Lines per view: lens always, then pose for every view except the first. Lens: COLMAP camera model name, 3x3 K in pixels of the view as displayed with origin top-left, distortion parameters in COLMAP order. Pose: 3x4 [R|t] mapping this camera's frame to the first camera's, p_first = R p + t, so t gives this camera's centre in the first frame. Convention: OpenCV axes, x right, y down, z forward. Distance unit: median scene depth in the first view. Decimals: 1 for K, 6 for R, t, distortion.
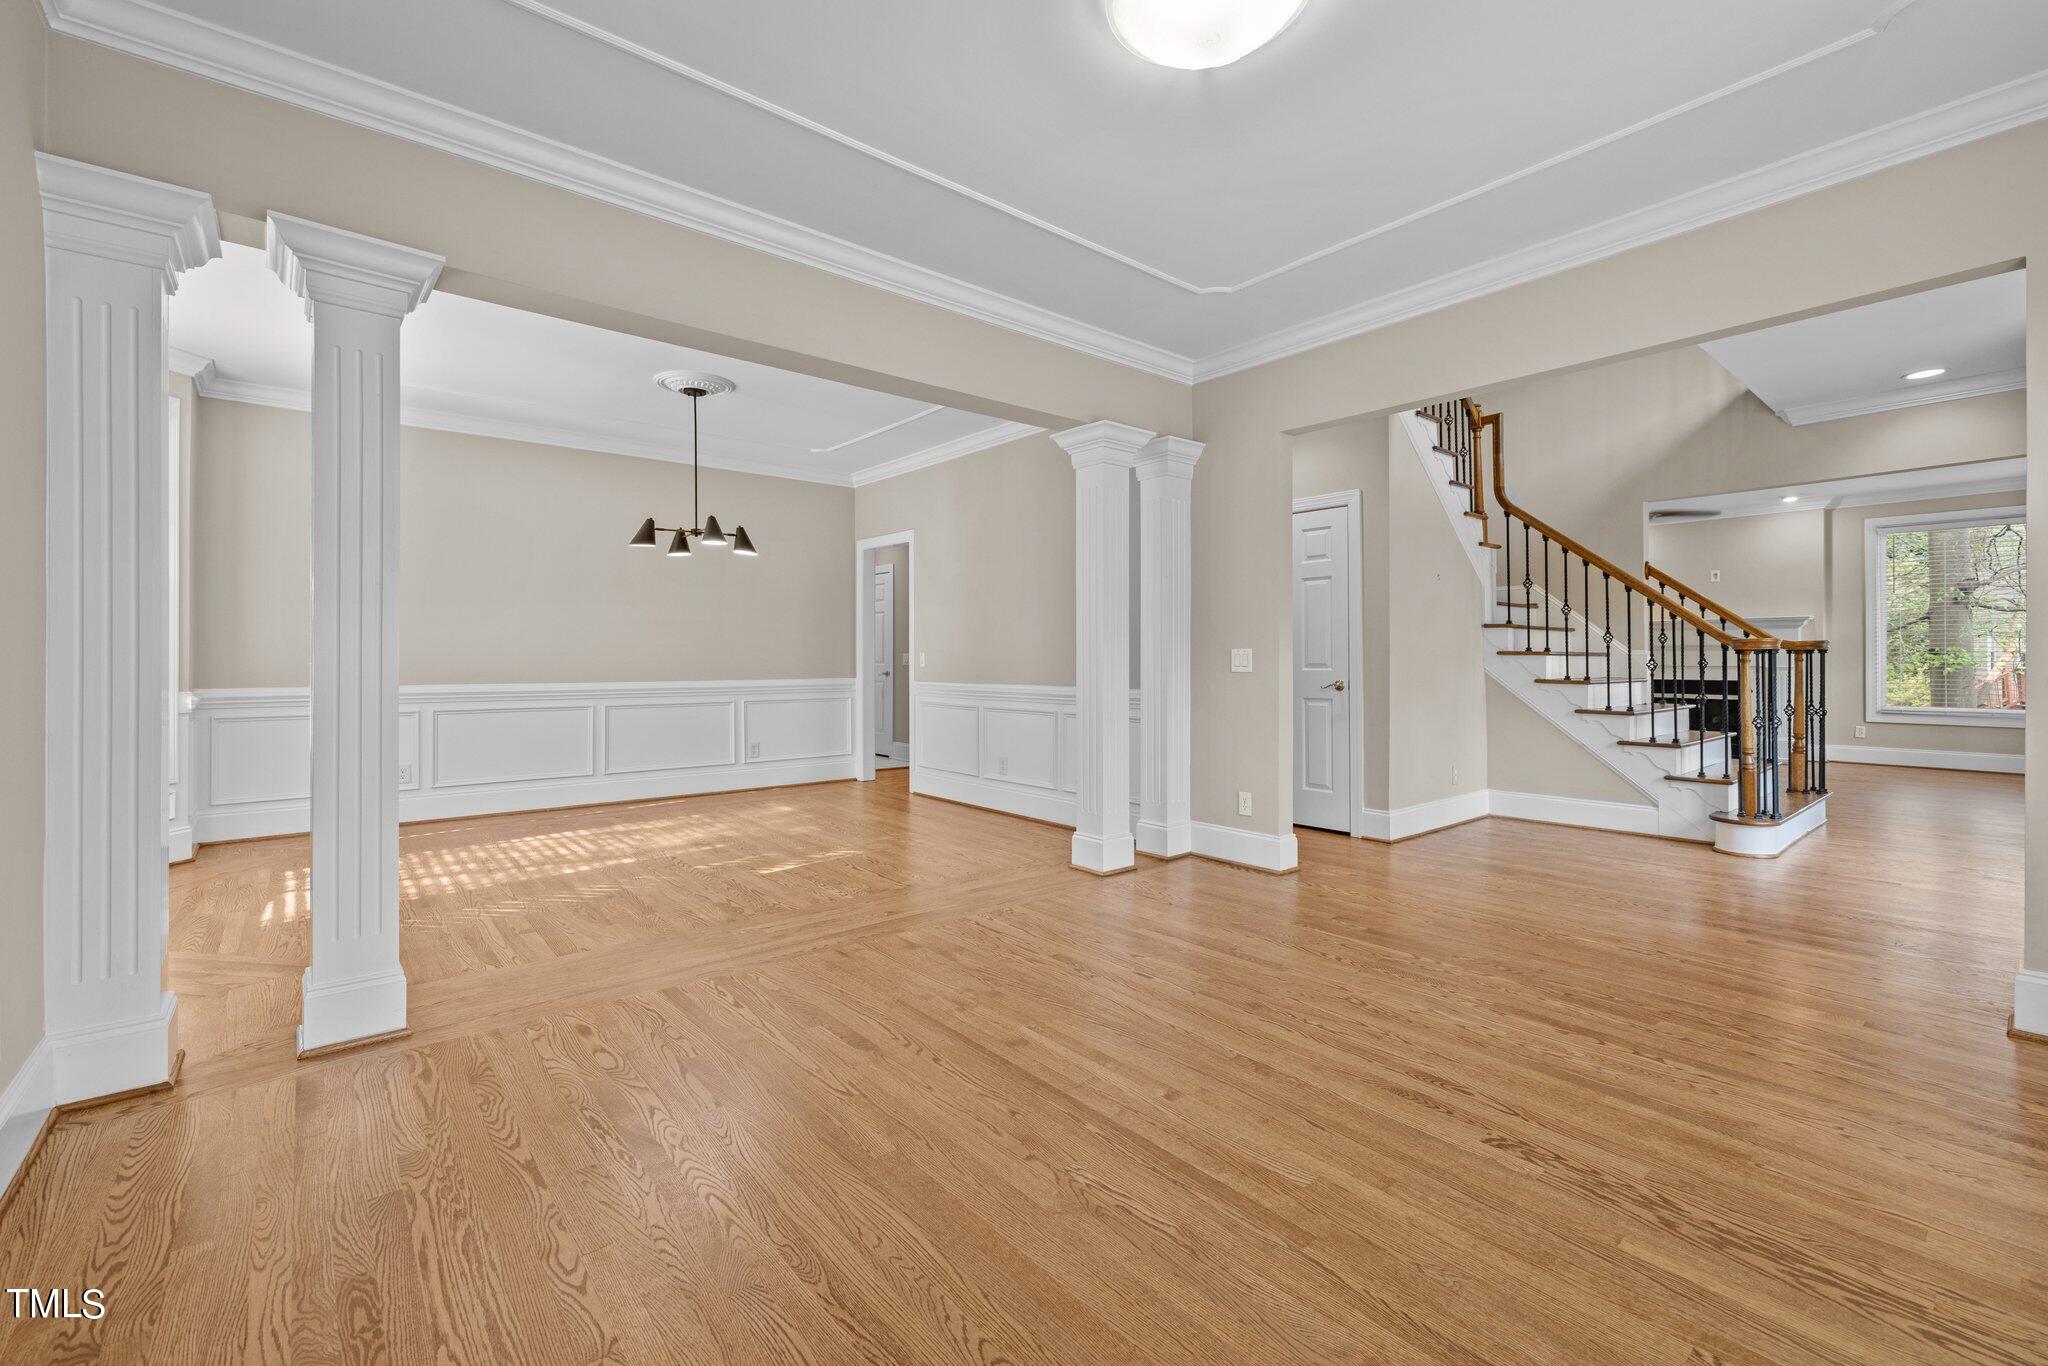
lens RADIAL K [[858.3, 0, 1010.6], [0, 858.3, 675.4], [0, 0, 1]] dist [-0.001243, 0.000250]
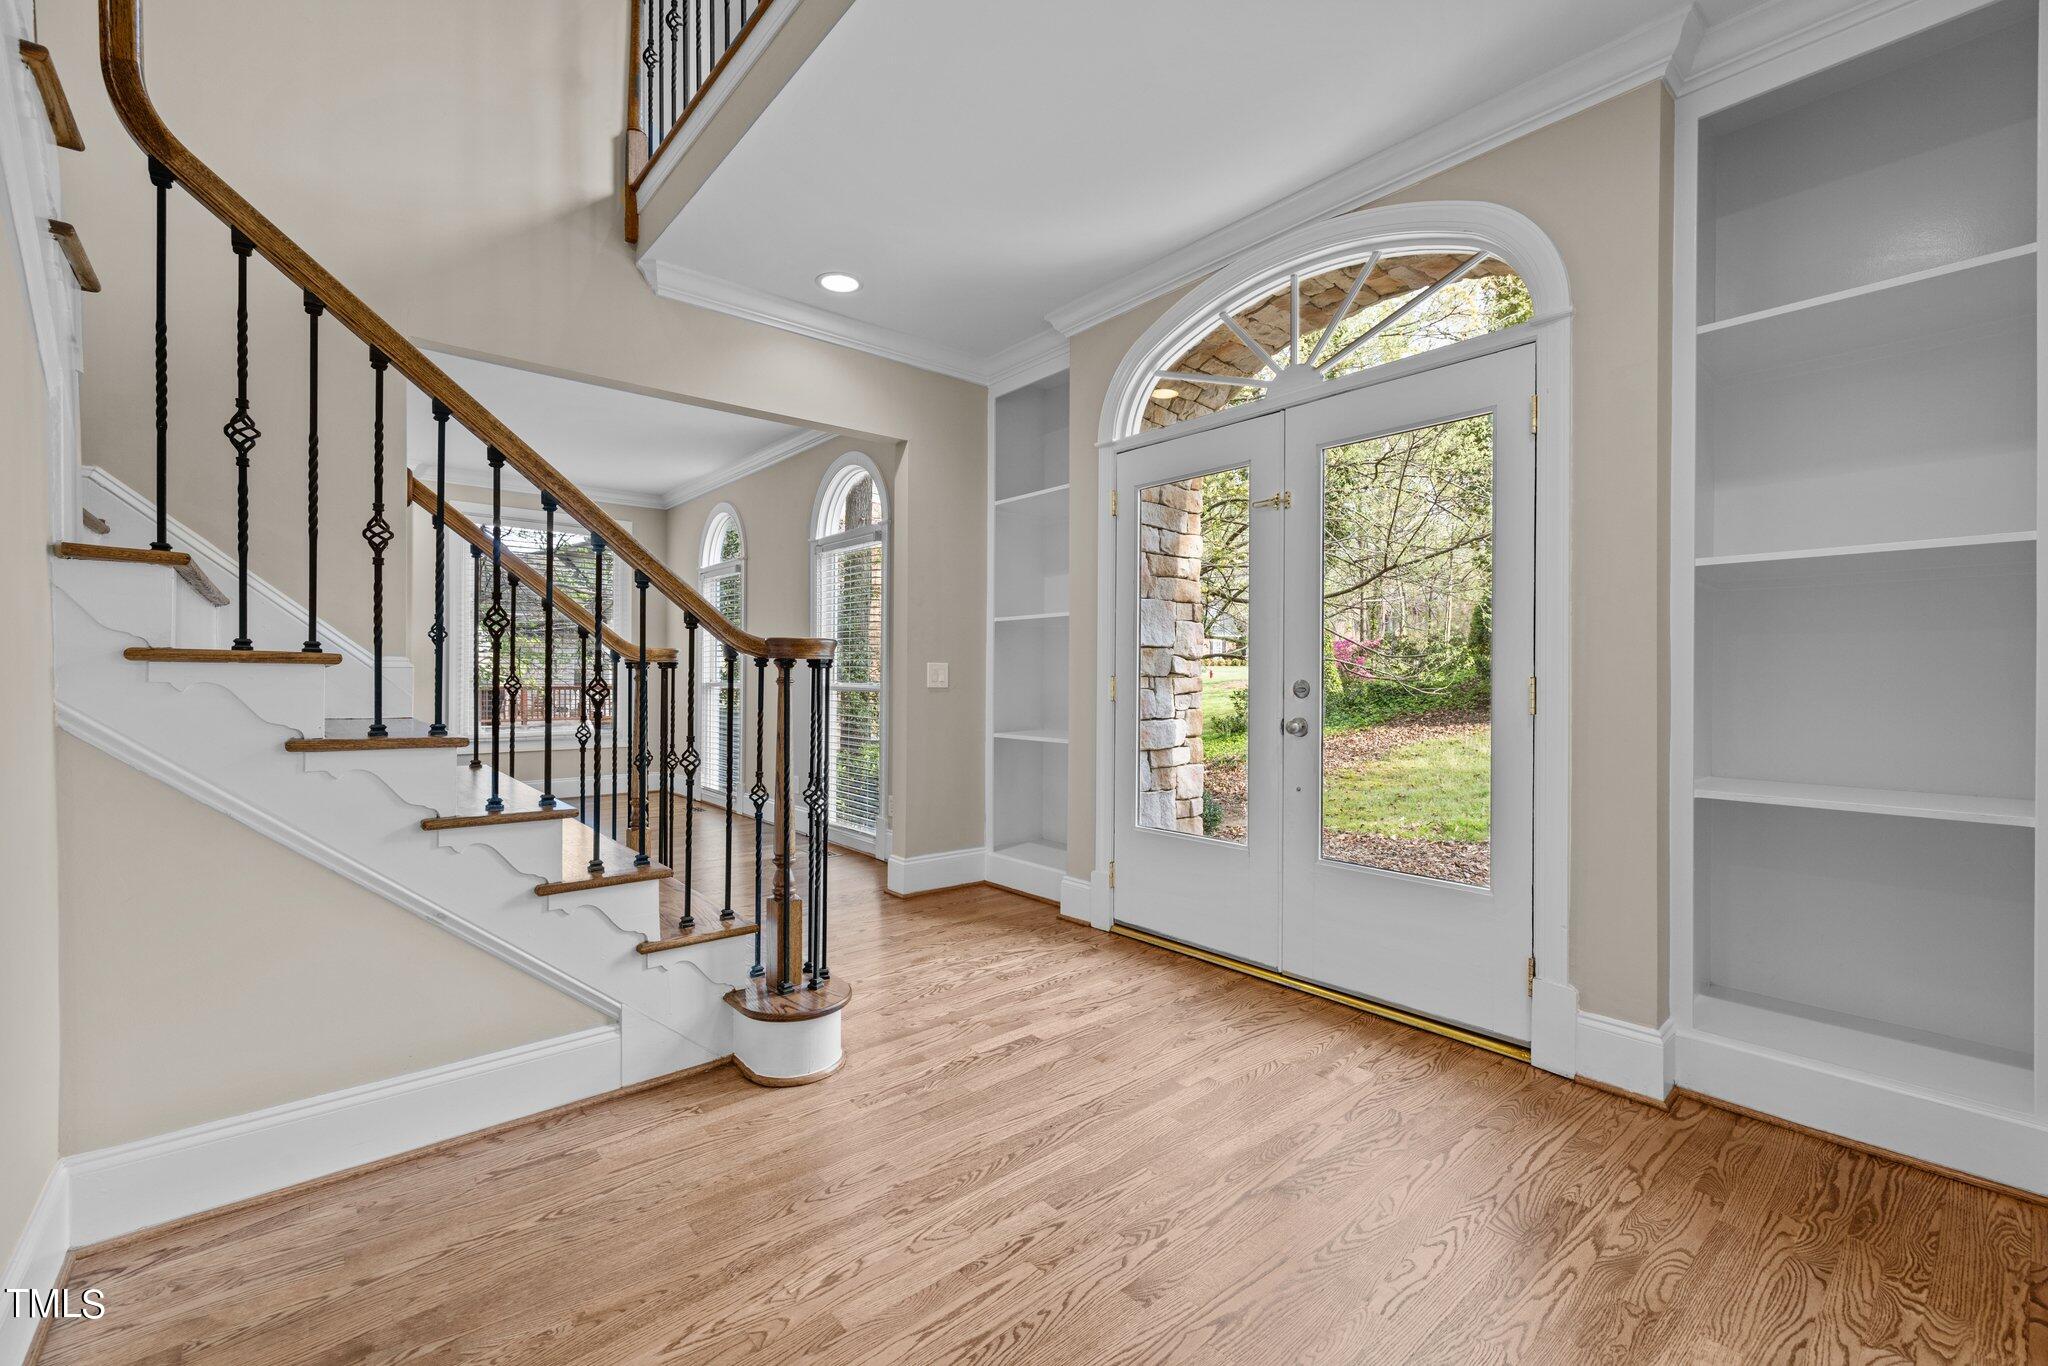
lens RADIAL K [[858.3, 0, 1010.6], [0, 858.3, 675.4], [0, 0, 1]] dist [-0.001243, 0.000250]
pose [[-0.009841, -0.002071, 0.999949, 0.295407], [0.011351, 0.999933, 0.002183, -0.017908], [-0.999887, 0.011372, -0.009817, 0.738302]]
